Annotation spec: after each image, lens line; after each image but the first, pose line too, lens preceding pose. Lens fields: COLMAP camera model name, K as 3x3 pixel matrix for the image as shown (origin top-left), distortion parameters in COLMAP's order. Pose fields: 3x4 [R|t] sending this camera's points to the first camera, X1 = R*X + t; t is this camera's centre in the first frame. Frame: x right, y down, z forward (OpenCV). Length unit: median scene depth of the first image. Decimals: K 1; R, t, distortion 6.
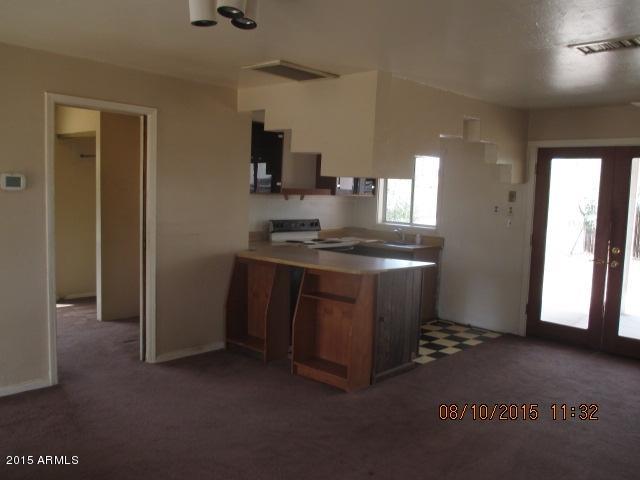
lens RADIAL K [[541.9, 0, 320.0], [0, 541.9, 240.0], [0, 0, 1]] dist [-0.035925, 0.007227]
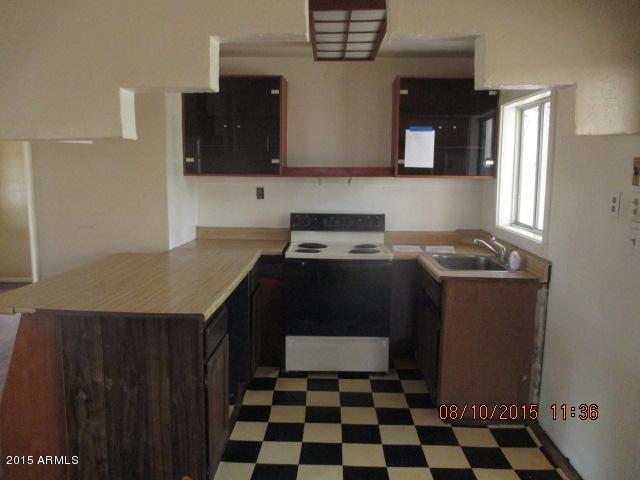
lens RADIAL K [[541.9, 0, 320.0], [0, 541.9, 240.0], [0, 0, 1]] dist [-0.035925, 0.007227]
pose [[0.663955, 0.070025, -0.744487, 0.448074], [-0.053665, 0.997501, 0.045963, -0.034921], [0.745845, 0.009435, 0.666053, 0.539384]]
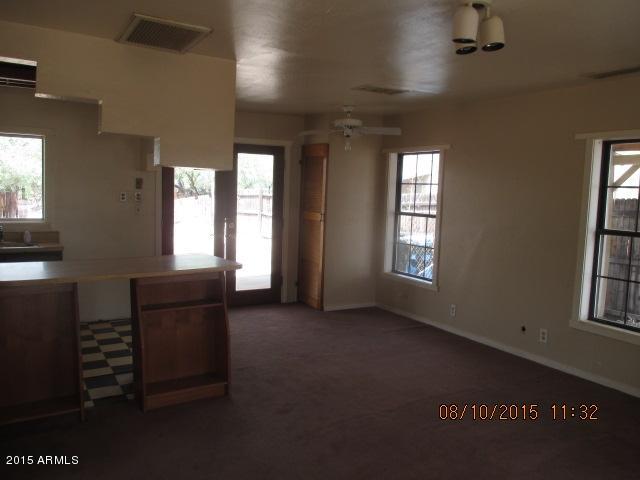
lens RADIAL K [[541.9, 0, 320.0], [0, 541.9, 240.0], [0, 0, 1]] dist [-0.035925, 0.007227]
pose [[0.276132, -0.116084, 0.954084, -0.492133], [0.073827, 0.992308, 0.099368, -0.046250], [-0.958280, 0.042999, 0.282578, 0.349123]]
